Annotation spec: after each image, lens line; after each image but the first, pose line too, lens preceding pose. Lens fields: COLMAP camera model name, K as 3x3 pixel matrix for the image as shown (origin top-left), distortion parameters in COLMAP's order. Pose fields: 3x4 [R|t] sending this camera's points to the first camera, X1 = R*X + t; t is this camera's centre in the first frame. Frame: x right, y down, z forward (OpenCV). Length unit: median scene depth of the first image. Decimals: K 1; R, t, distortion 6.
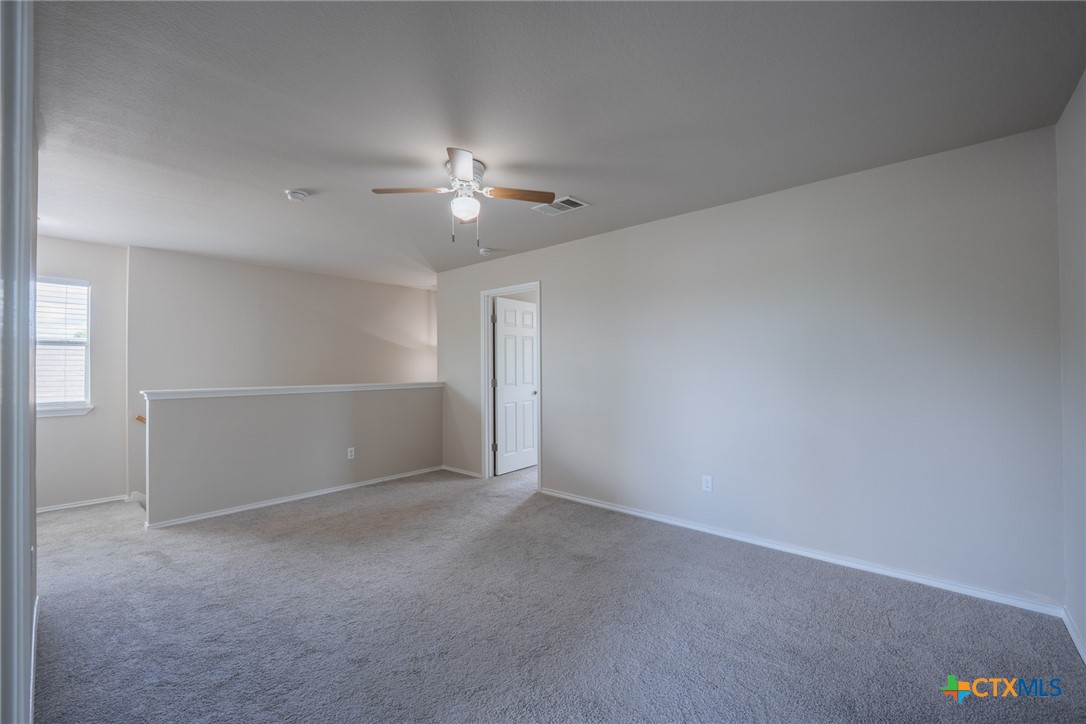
lens RADIAL K [[442.9, 0, 534.5], [0, 442.9, 362.8], [0, 0, 1]] dist [-0.010880, -0.000808]
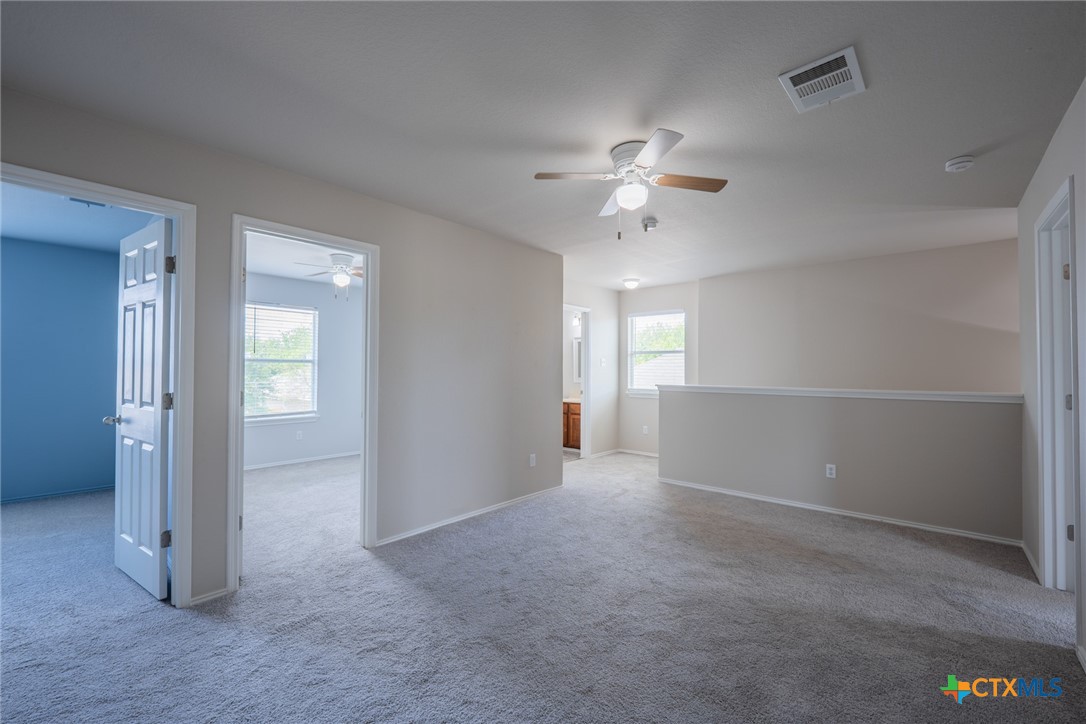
lens RADIAL K [[442.9, 0, 534.5], [0, 442.9, 362.8], [0, 0, 1]] dist [-0.010880, -0.000808]
pose [[0.005237, -0.007937, -0.999955, 0.550117], [0.006606, 0.999947, -0.007902, 0.002556], [0.999964, -0.006564, 0.005289, 0.568663]]
